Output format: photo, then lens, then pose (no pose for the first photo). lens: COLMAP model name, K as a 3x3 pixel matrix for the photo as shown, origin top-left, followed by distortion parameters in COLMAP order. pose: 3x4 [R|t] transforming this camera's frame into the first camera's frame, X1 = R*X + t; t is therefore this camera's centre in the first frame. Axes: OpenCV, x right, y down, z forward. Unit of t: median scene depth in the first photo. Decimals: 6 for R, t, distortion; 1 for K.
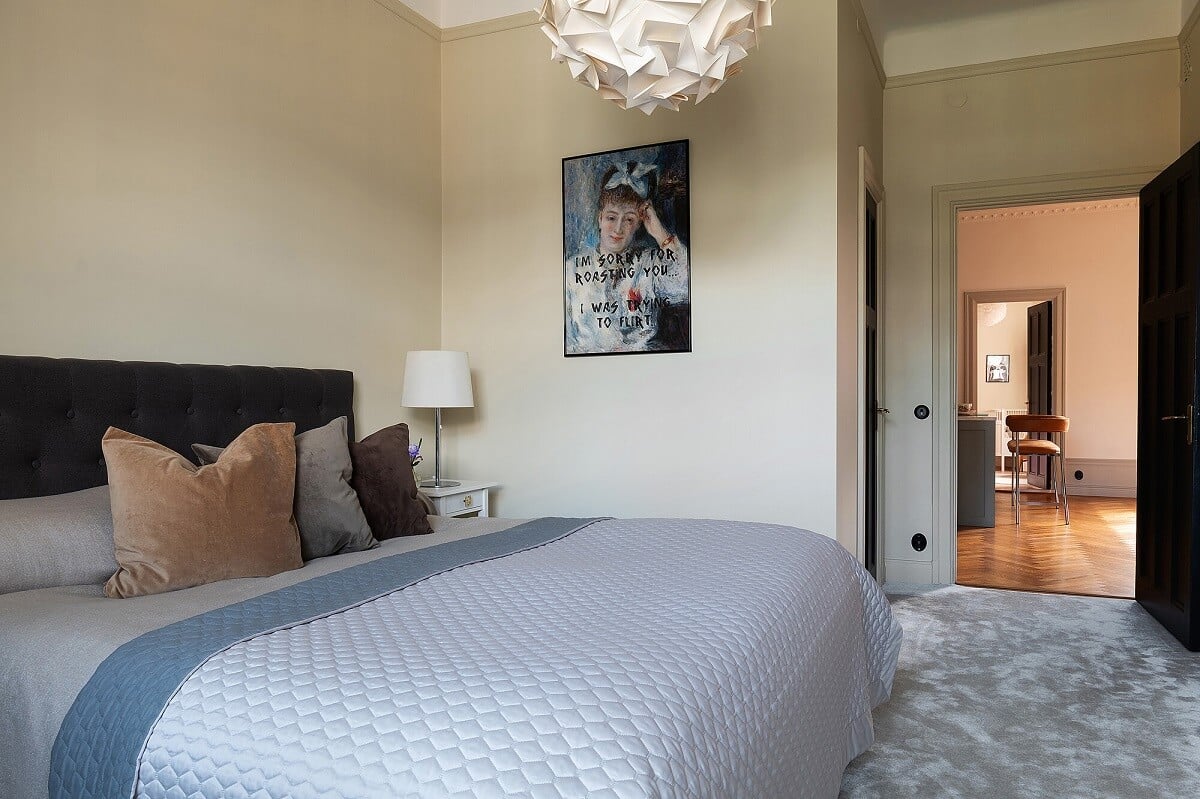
lens RADIAL K [[921.5, 0, 554.4], [0, 921.5, 401.8], [0, 0, 1]] dist [-0.003206, 0.003227]
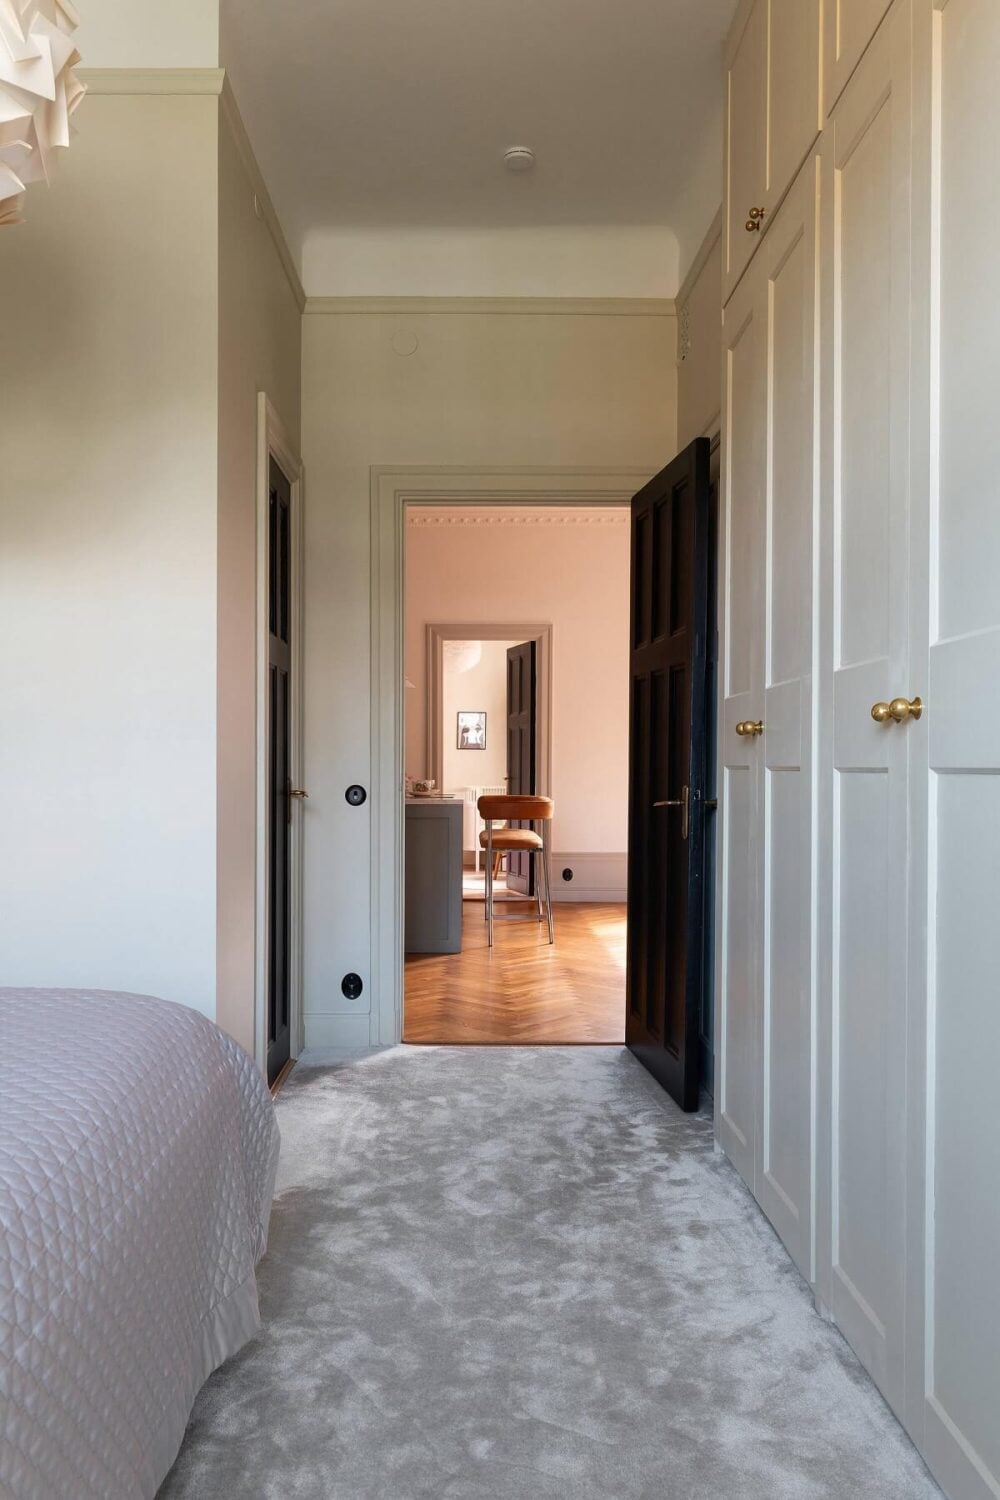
lens RADIAL K [[1151.8, 0, 500.0], [0, 1151.8, 750.0], [0, 0, 1]] dist [-0.003206, 0.003227]
pose [[0.915733, 0.005239, 0.401753, 0.160480], [-0.003384, 0.999980, -0.005327, -0.019094], [-0.401773, 0.003519, 0.915733, 0.183840]]
